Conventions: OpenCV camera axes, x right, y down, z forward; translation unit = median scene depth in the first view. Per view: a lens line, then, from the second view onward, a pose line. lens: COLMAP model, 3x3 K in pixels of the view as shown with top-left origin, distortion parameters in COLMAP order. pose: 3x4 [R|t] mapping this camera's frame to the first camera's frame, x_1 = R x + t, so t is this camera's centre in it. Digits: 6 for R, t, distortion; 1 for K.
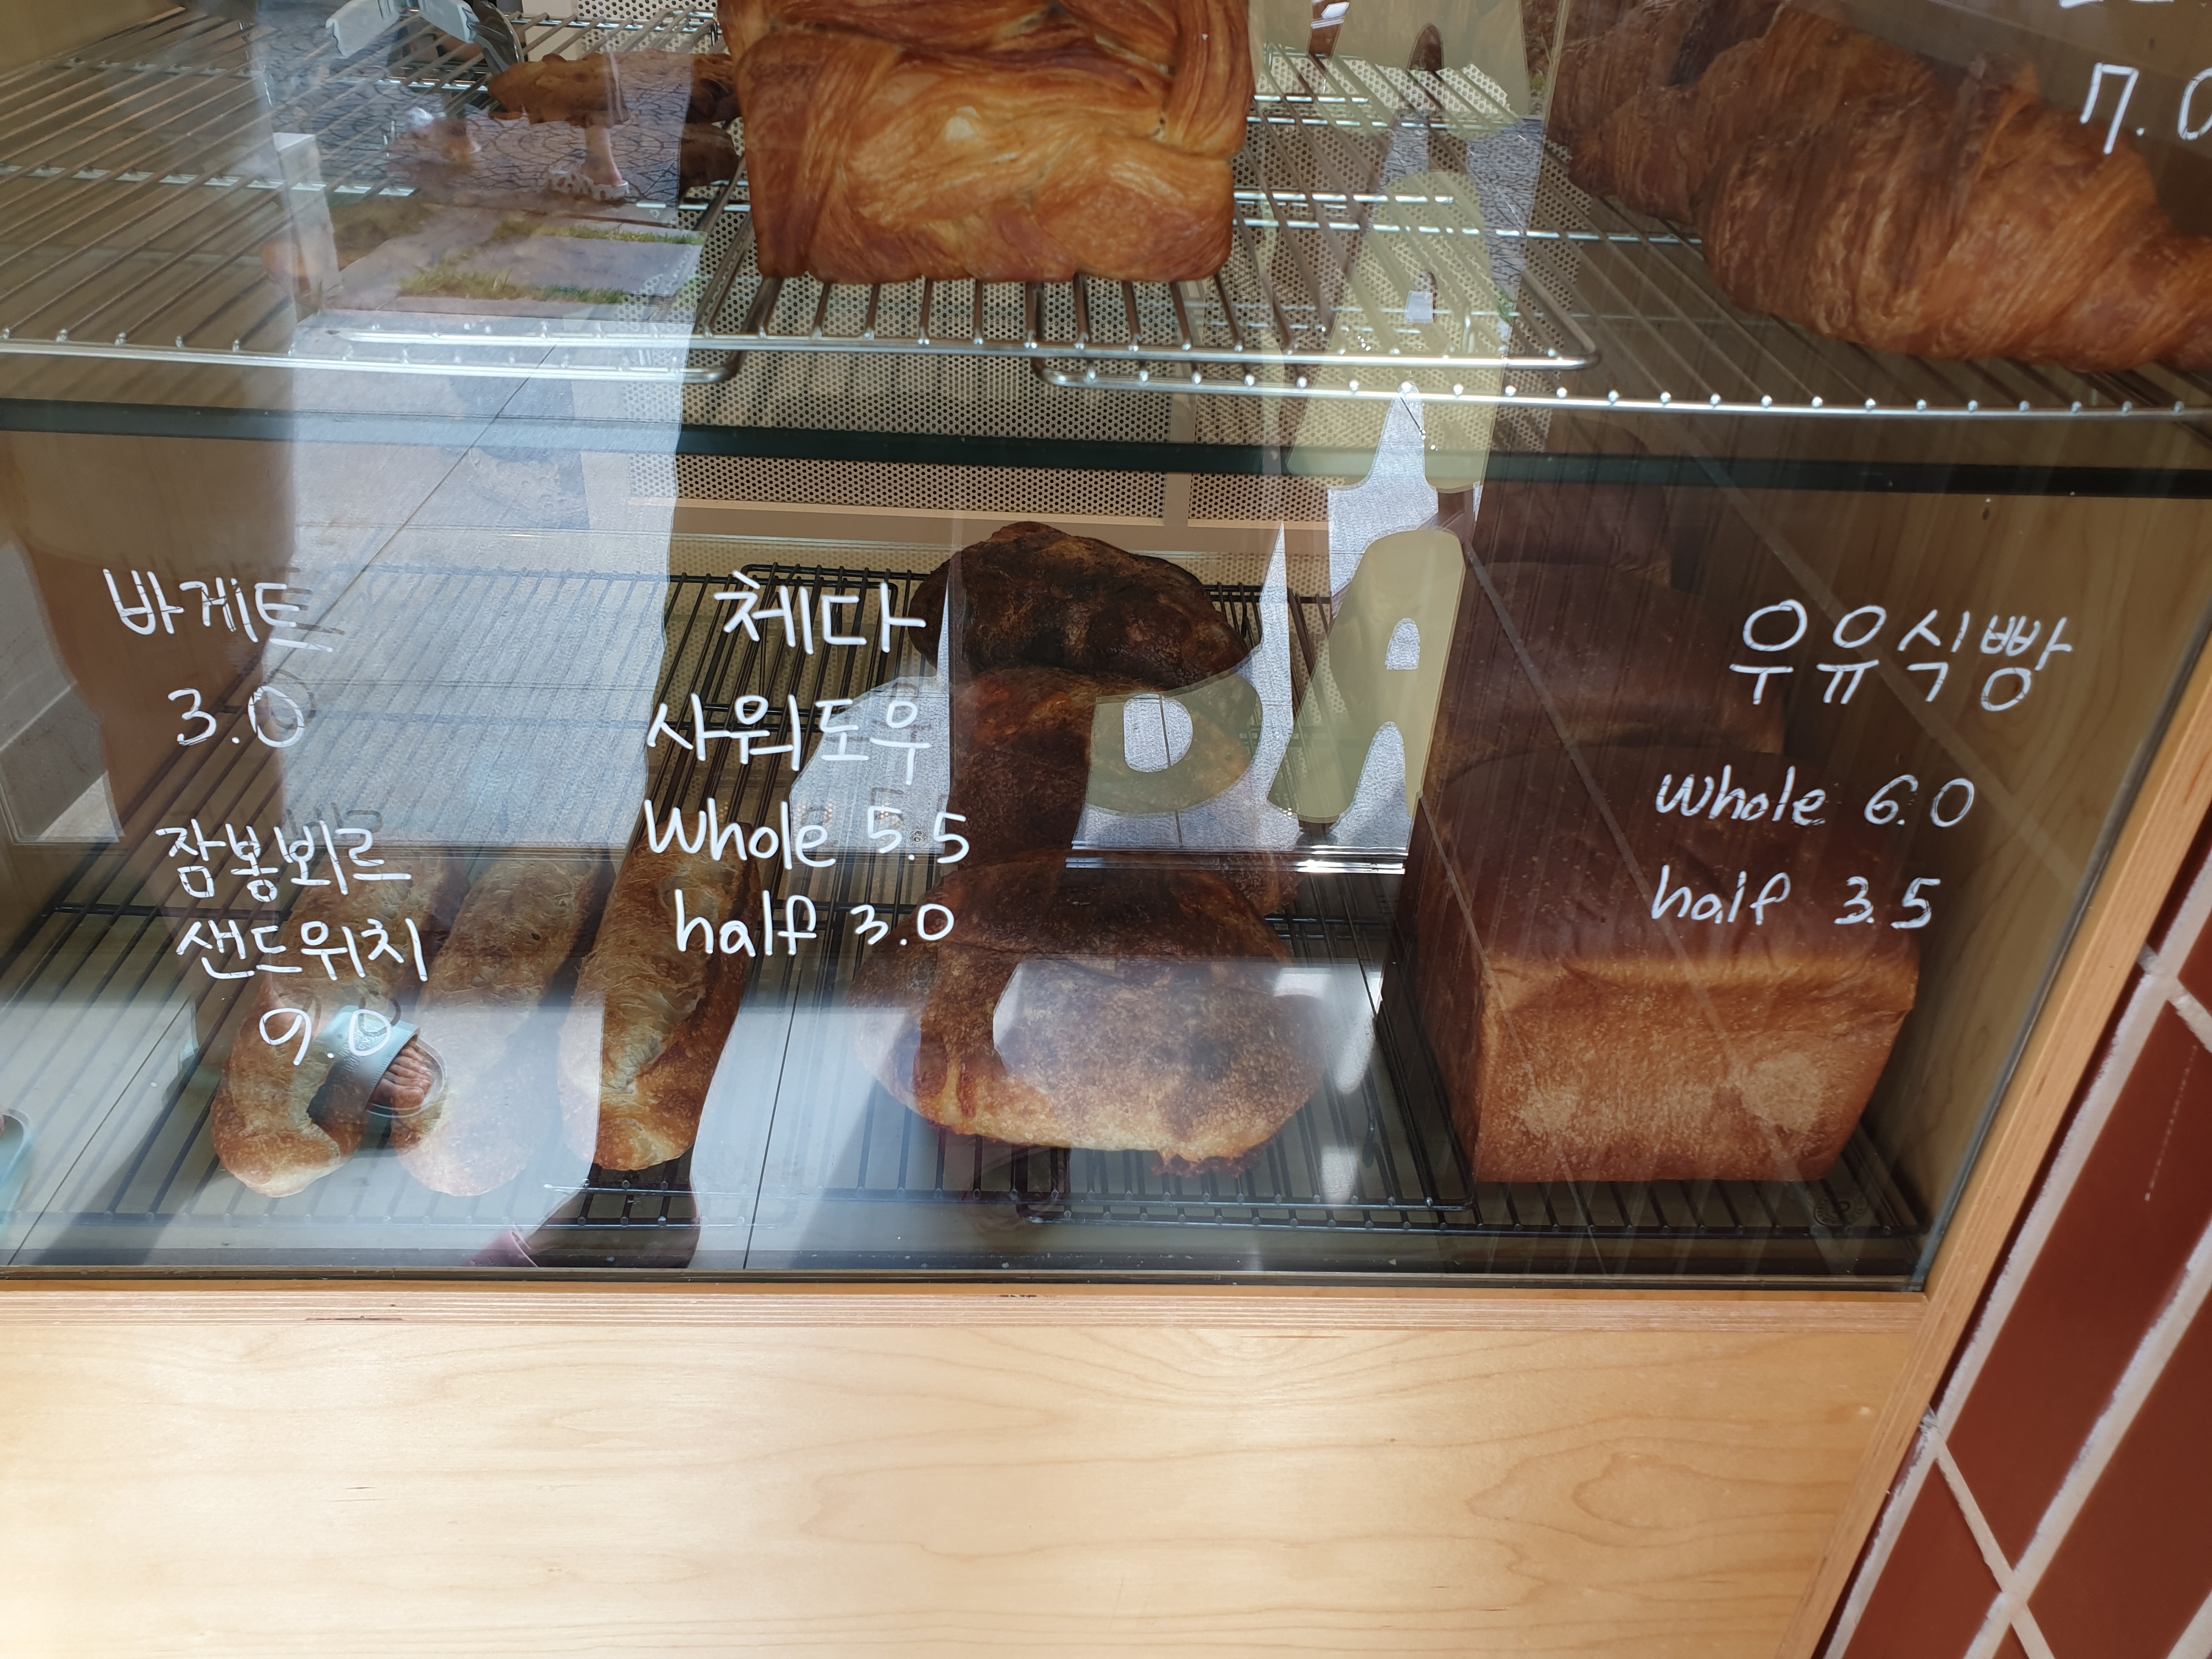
lens RADIAL K [[1647.4, 0, 1106.0], [0, 1647.4, 829.5], [0, 0, 1]] dist [-0.062775, 0.069615]
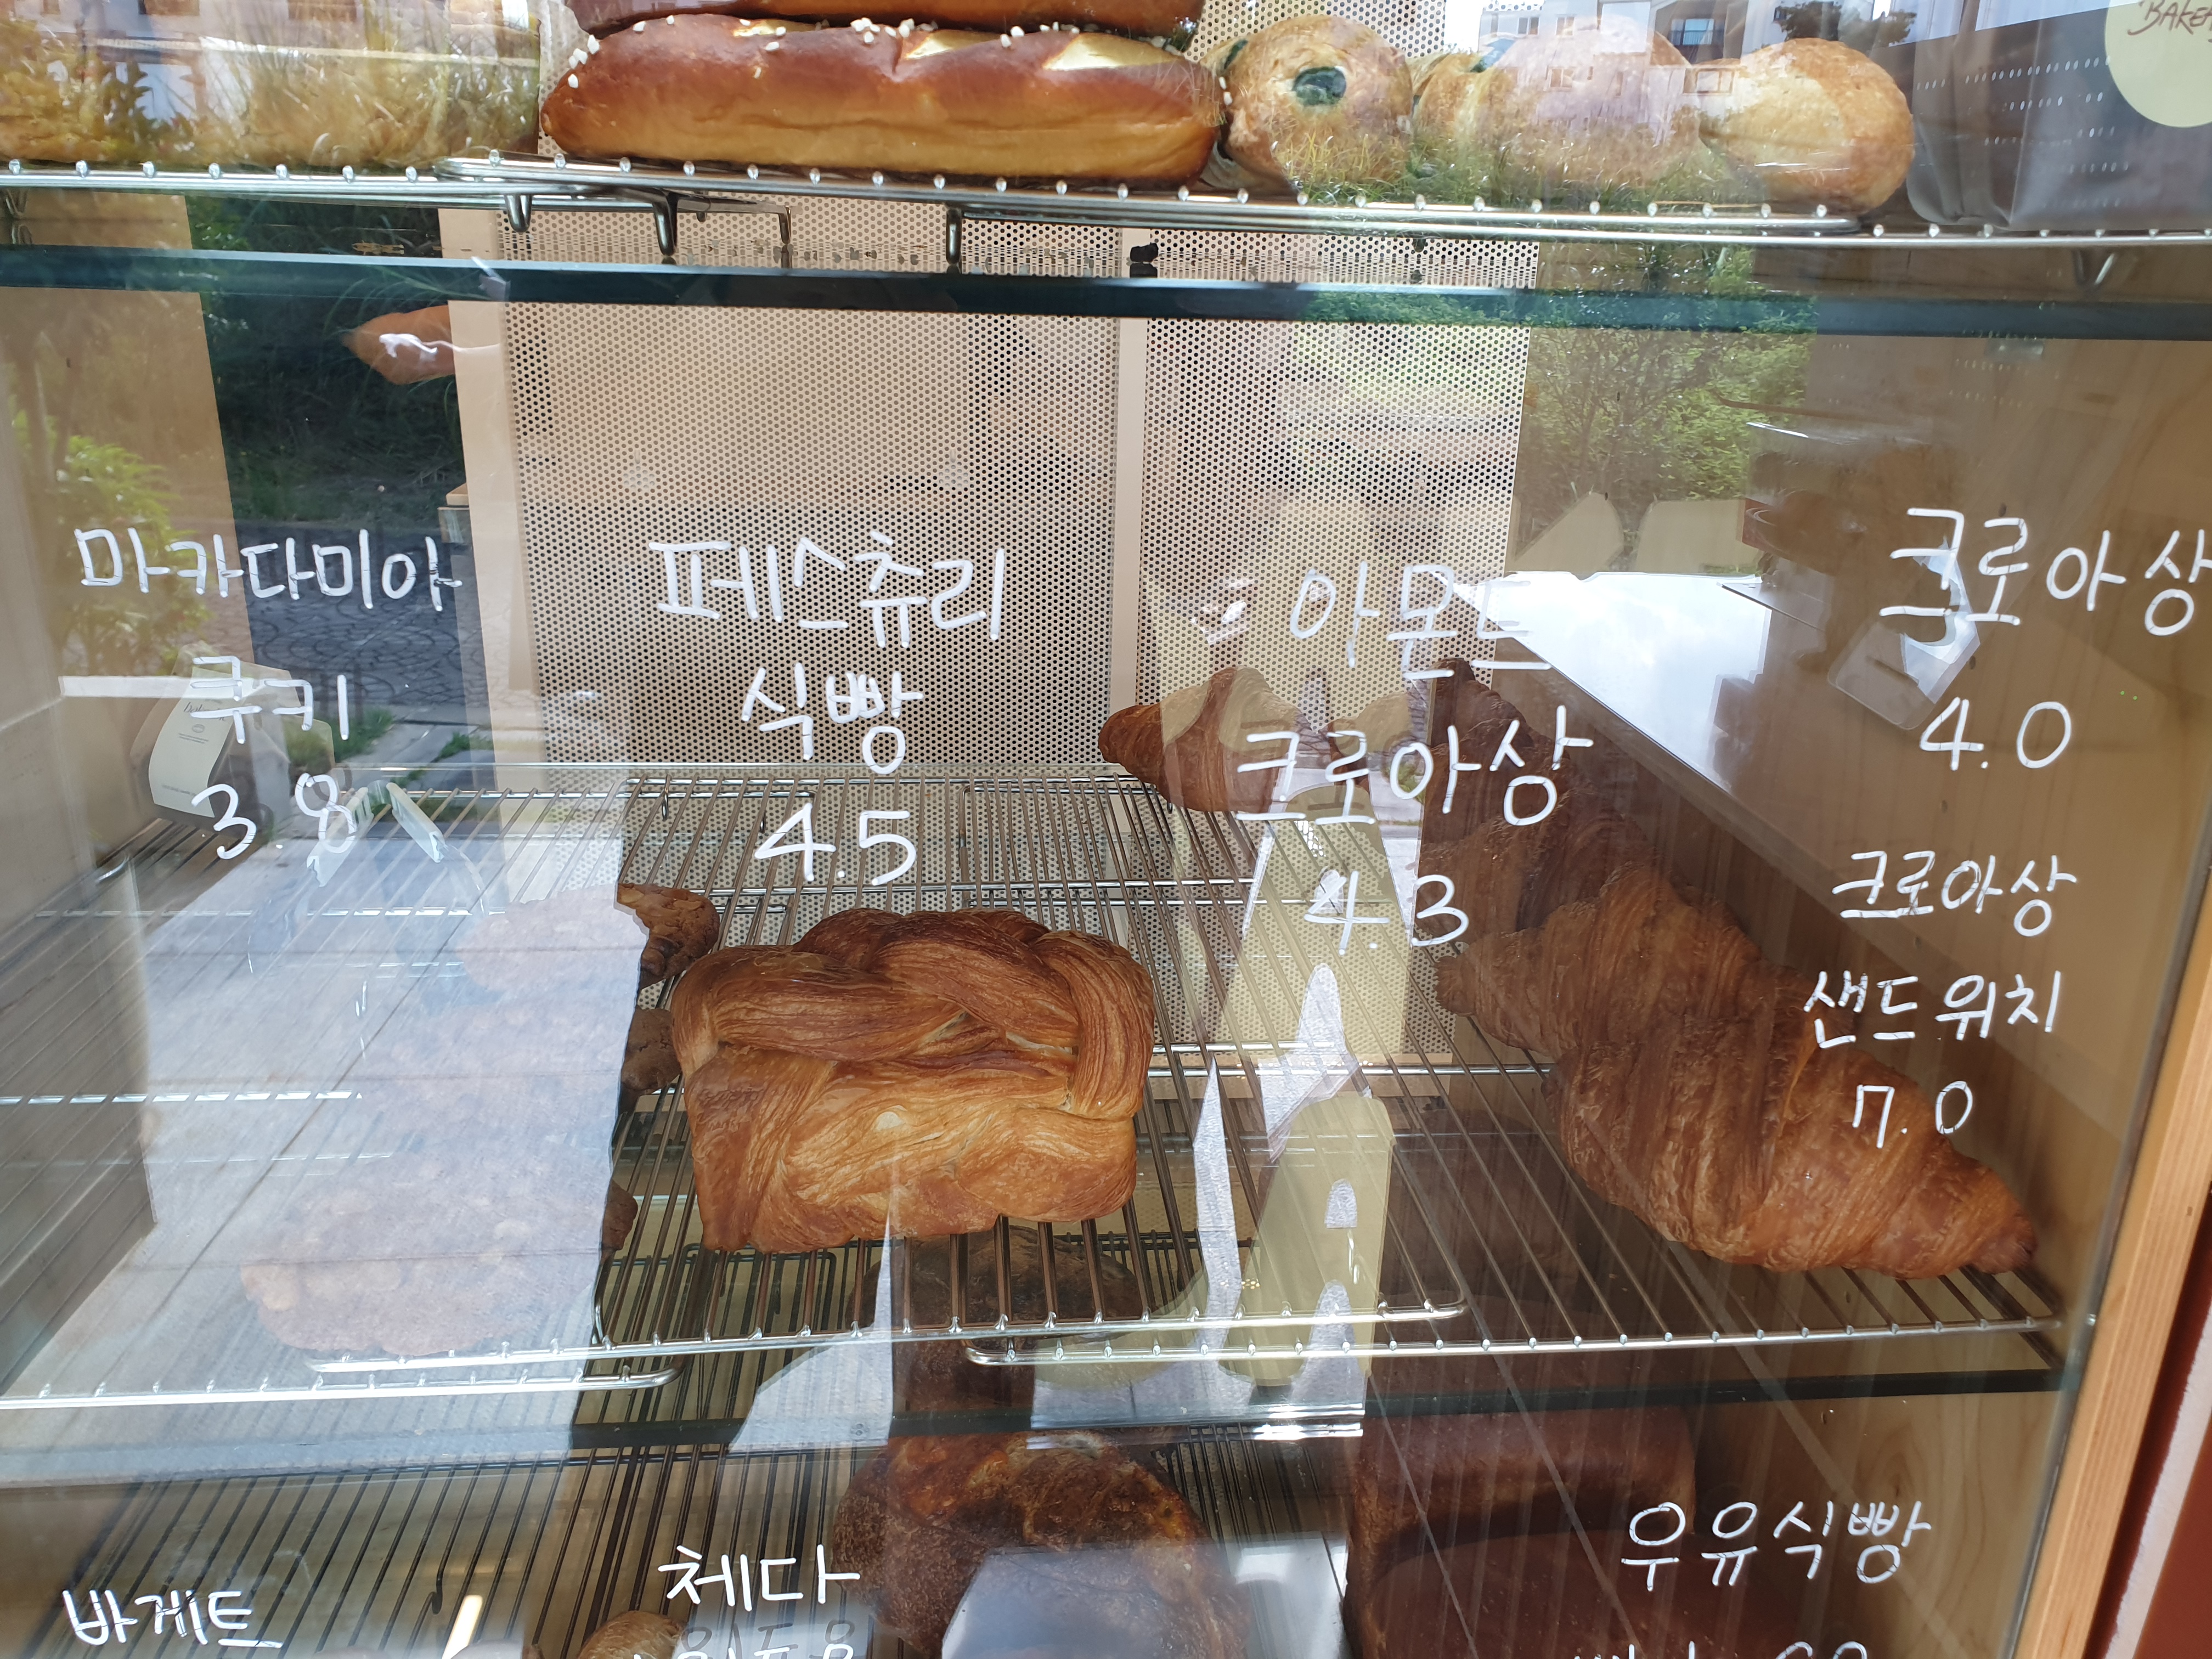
lens RADIAL K [[1663.6, 0, 1137.2], [0, 1663.6, 827.6], [0, 0, 1]] dist [-0.012092, -0.016016]
pose [[0.997999, -0.031092, 0.055065, 0.024415], [0.044293, 0.965187, -0.257783, -0.316529], [-0.045133, 0.259706, 0.964633, -0.161455]]
